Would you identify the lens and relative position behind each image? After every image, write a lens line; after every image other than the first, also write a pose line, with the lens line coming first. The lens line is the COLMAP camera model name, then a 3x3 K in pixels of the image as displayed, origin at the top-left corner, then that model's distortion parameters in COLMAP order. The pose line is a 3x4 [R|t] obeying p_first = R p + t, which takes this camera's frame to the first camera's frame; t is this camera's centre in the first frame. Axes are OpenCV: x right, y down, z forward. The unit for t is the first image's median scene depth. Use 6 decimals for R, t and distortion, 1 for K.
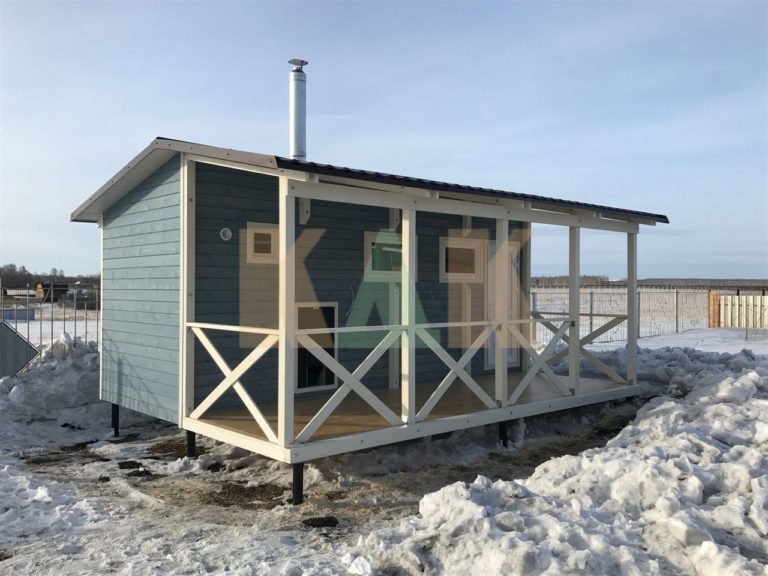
lens RADIAL K [[689.7, 0, 384.0], [0, 689.7, 288.0], [0, 0, 1]] dist [0.011692, 0.006842]
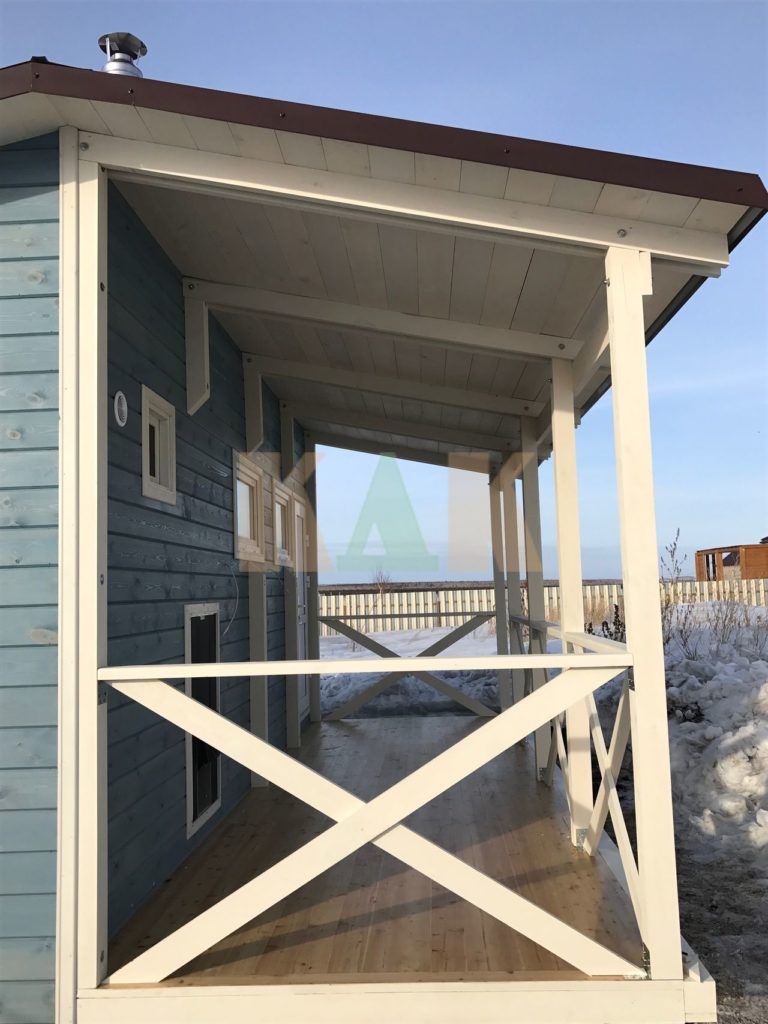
lens RADIAL K [[919.3, 0, 390.7], [0, 919.3, 509.9], [0, 0, 1]] dist [0.020060, -0.000690]
pose [[0.703972, 0.035134, 0.709358, -0.488890], [0.036340, 0.995685, -0.085380, 0.018721], [-0.709297, 0.085883, 0.699658, 0.609755]]
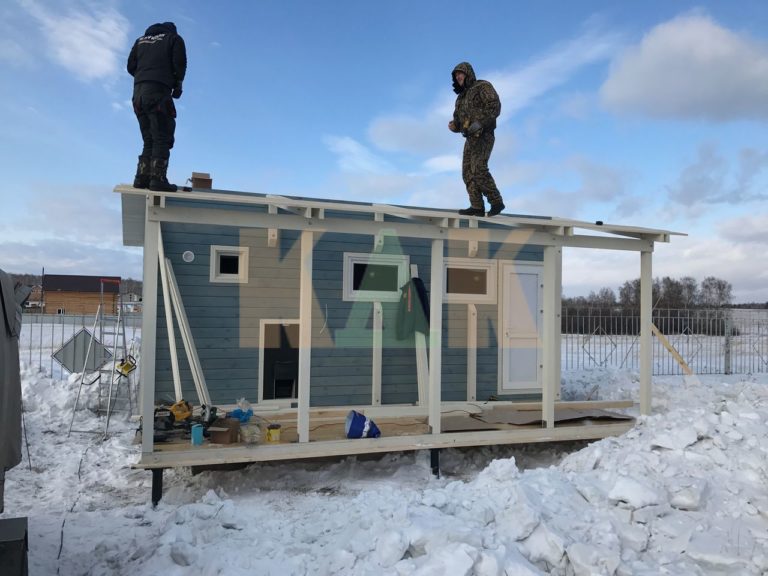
lens RADIAL K [[627.4, 0, 384.0], [0, 627.4, 288.0], [0, 0, 1]] dist [0.018698, -0.003856]
pose [[0.925852, 0.006632, -0.377827, 0.478305], [-0.018391, 0.999452, -0.027524, -0.004556], [0.377438, 0.032432, 0.925467, 0.180979]]
